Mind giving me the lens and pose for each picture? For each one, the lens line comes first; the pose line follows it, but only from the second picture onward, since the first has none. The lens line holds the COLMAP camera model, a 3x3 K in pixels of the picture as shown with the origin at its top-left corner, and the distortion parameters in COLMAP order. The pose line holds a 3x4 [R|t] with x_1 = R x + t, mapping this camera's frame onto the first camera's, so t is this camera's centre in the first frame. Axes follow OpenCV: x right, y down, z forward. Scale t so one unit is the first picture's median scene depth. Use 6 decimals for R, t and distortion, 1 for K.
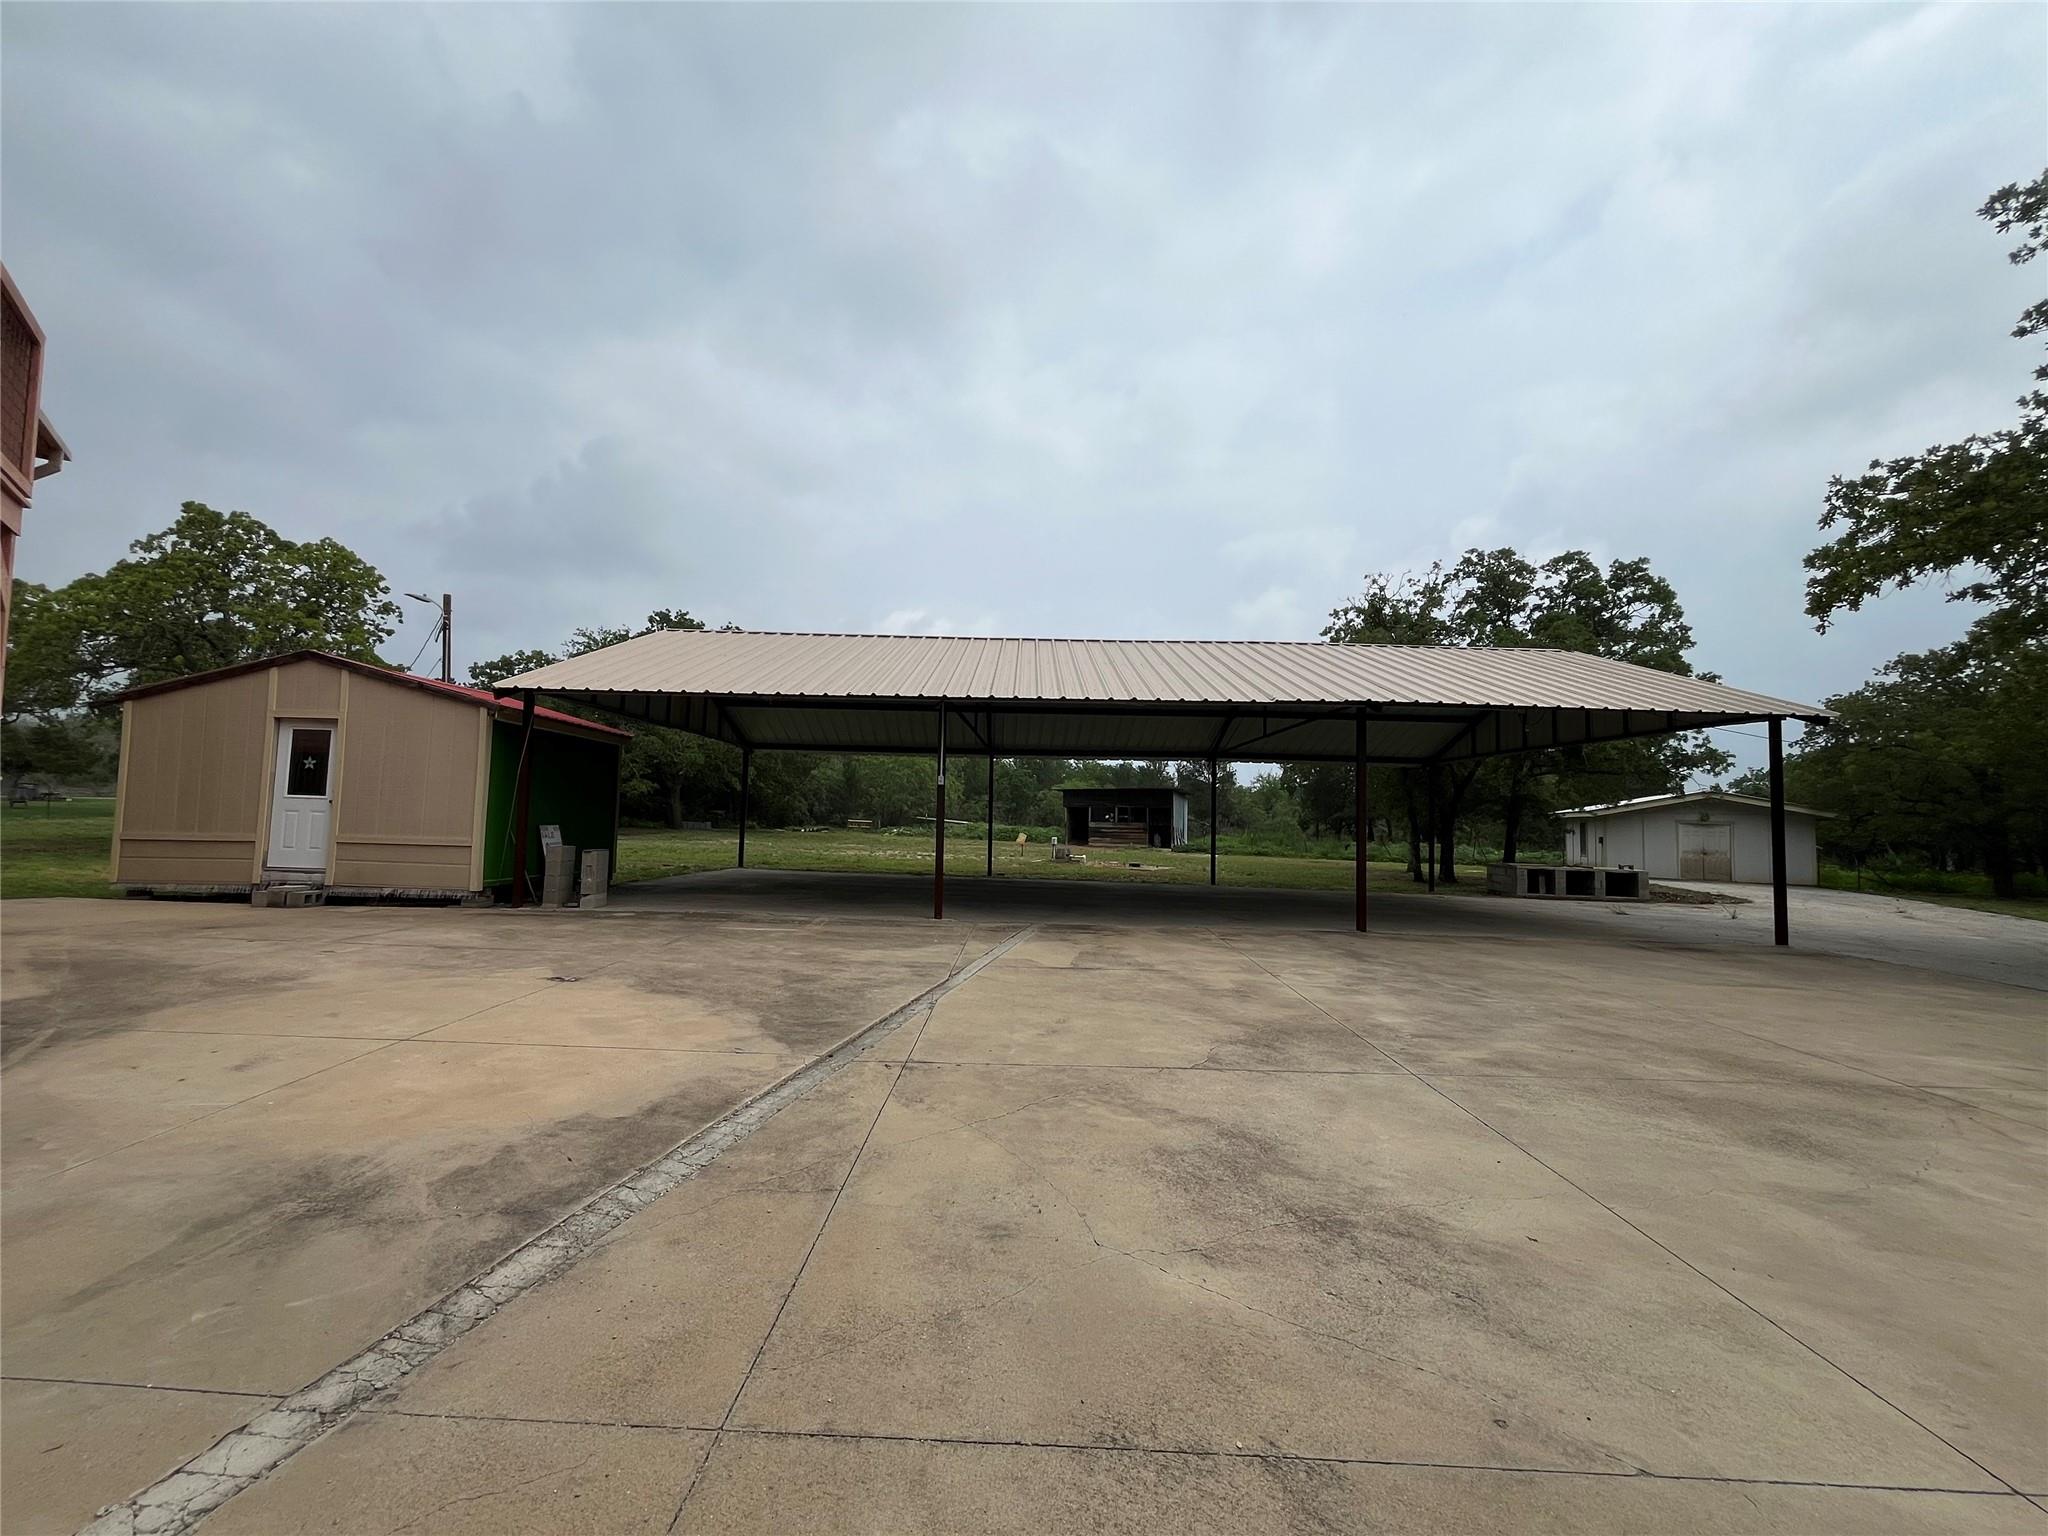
lens RADIAL K [[827.9, 0, 1015.6], [0, 827.9, 771.5], [0, 0, 1]] dist [-0.000382, -0.000319]
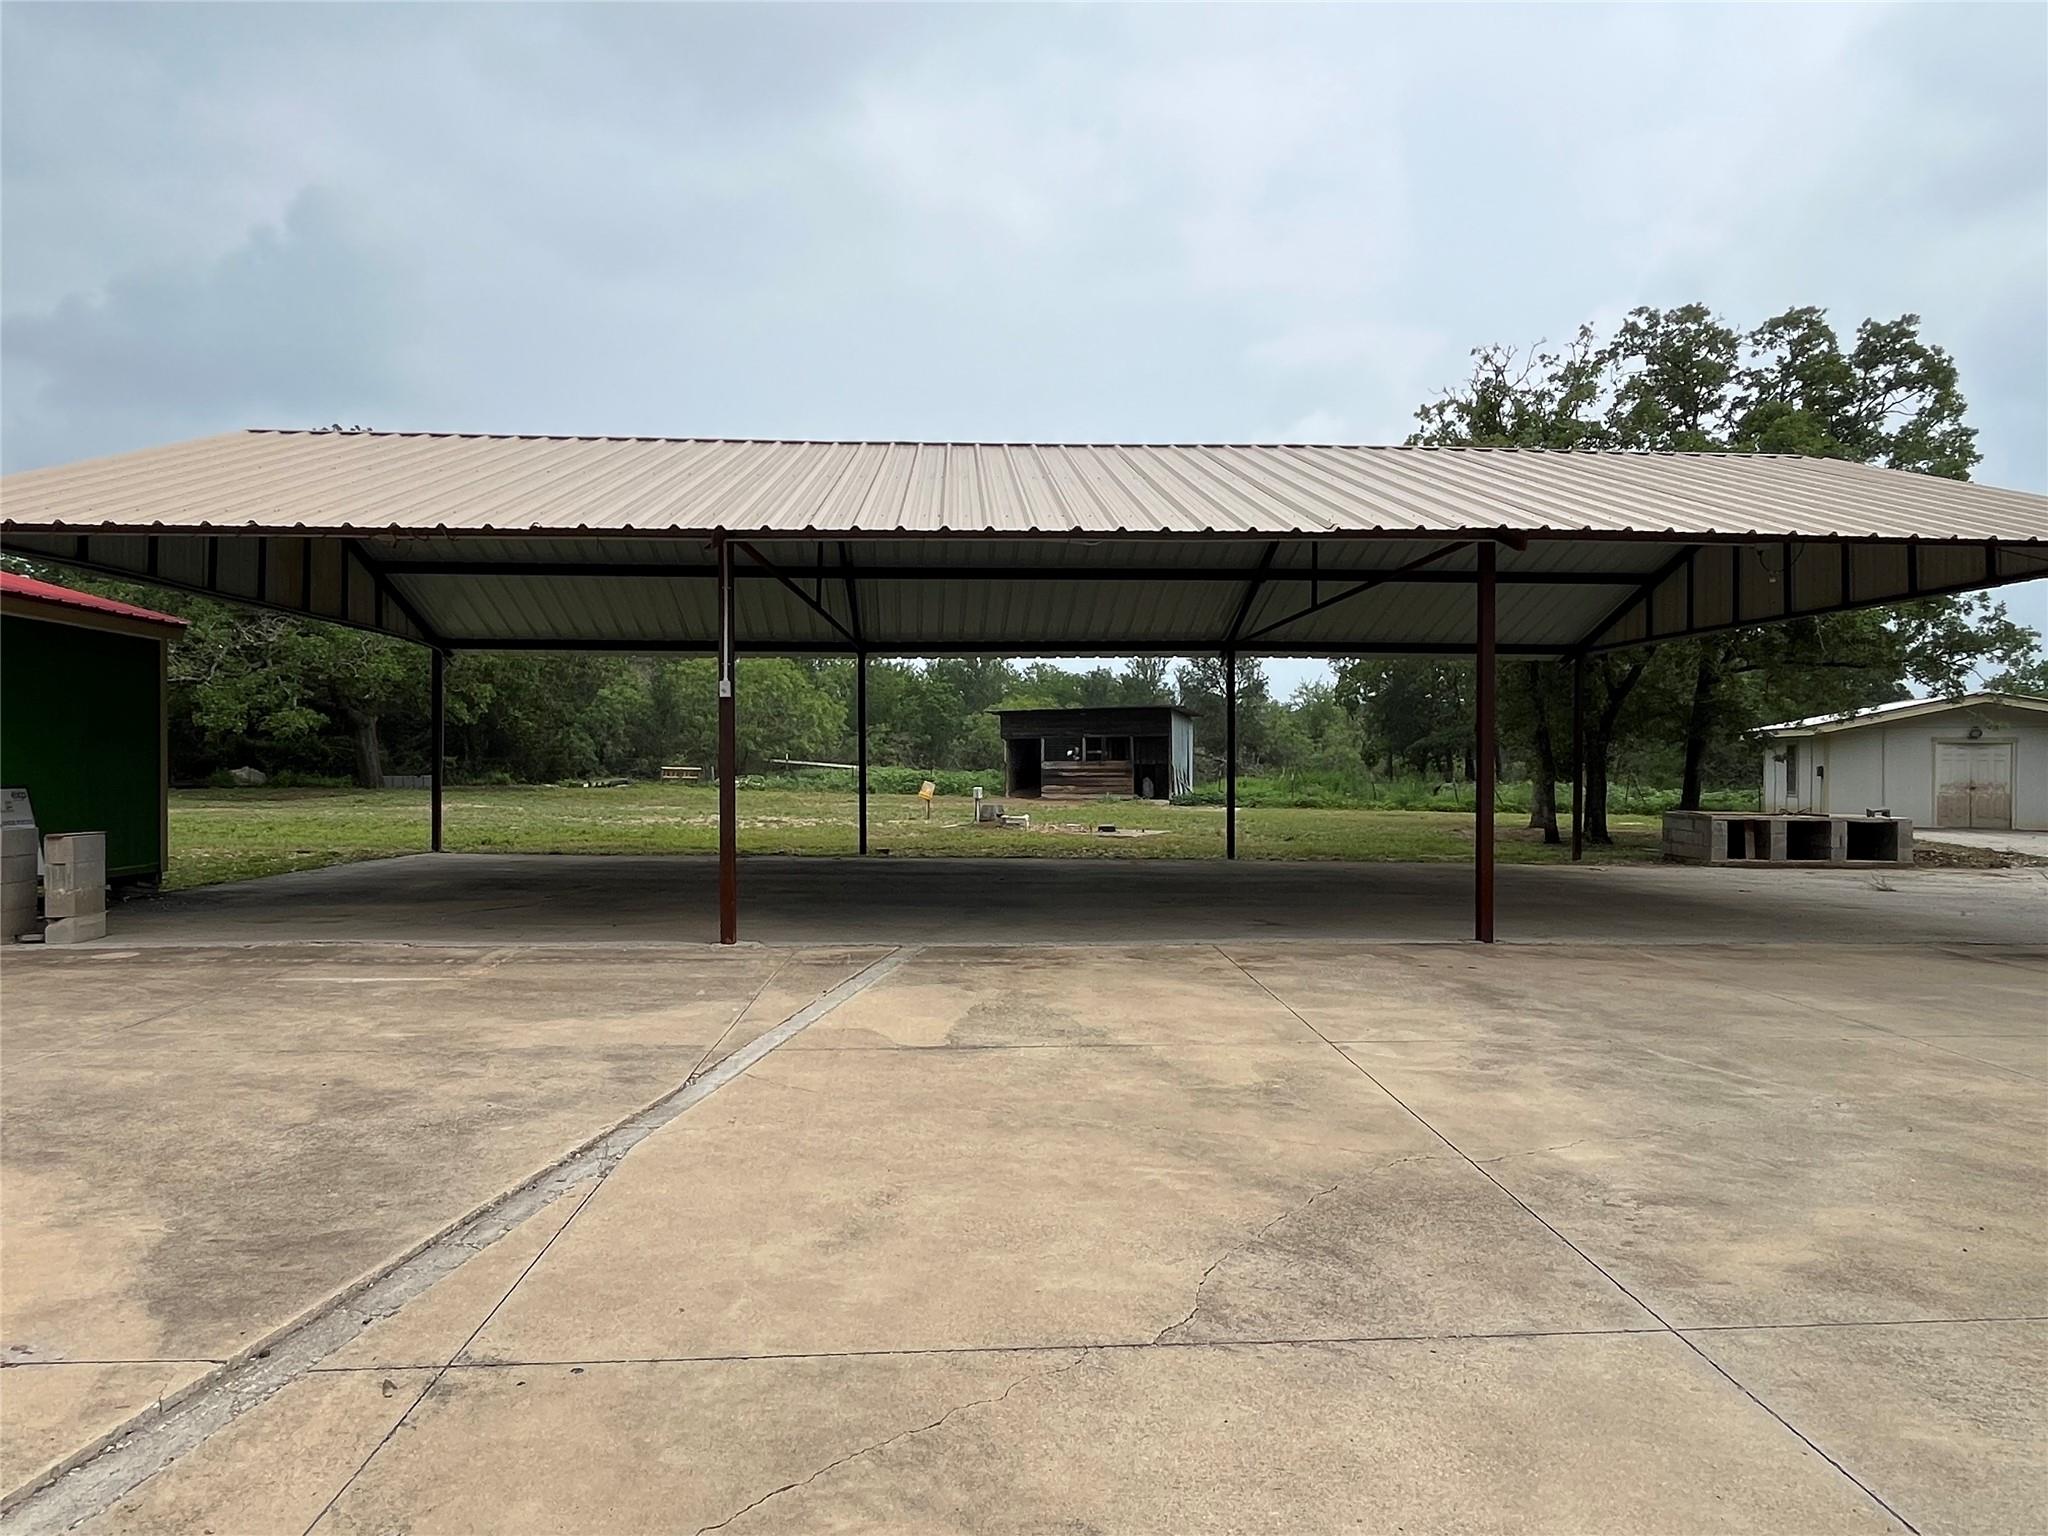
lens RADIAL K [[1248.9, 0, 1020.8], [0, 1248.9, 764.4], [0, 0, 1]] dist [-0.004184, 0.003131]
pose [[0.997726, -0.023048, 0.063344, 0.026825], [0.019103, 0.997881, 0.062196, 0.006961], [-0.064643, -0.060844, 0.996052, 0.095622]]
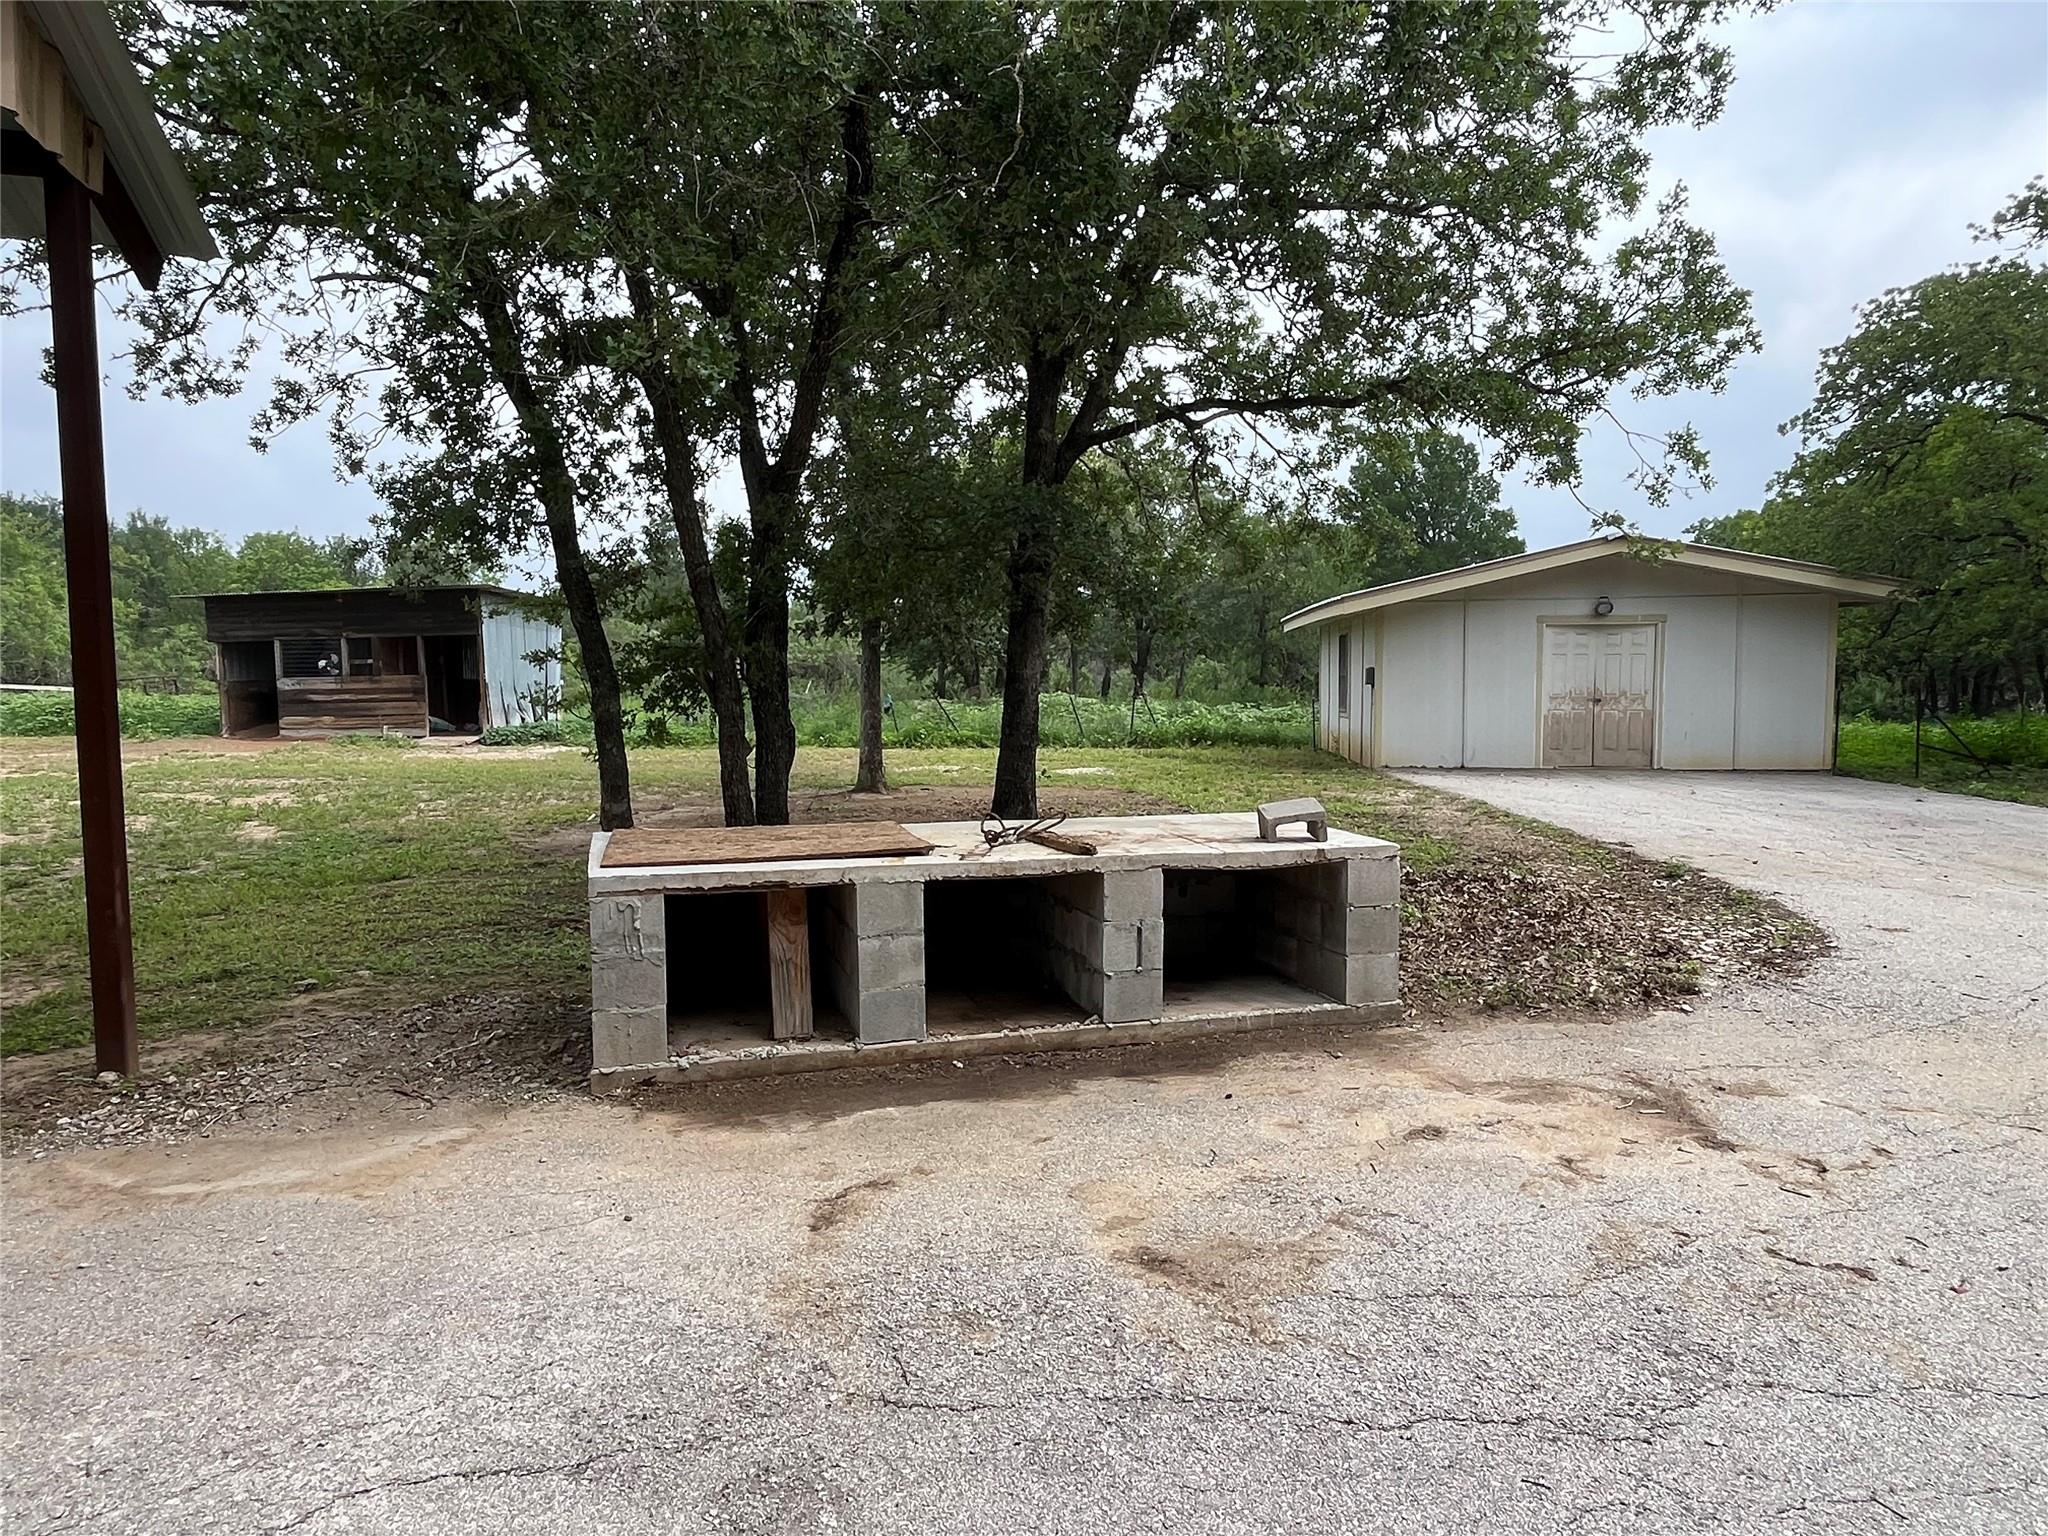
lens RADIAL K [[1248.9, 0, 1017.4], [0, 1248.9, 773.3], [0, 0, 1]] dist [-0.004184, 0.003131]
pose [[0.960308, -0.058024, 0.272839, 0.588883], [0.019512, 0.989703, 0.141798, 0.064039], [-0.278257, -0.130847, 0.951552, 0.739018]]
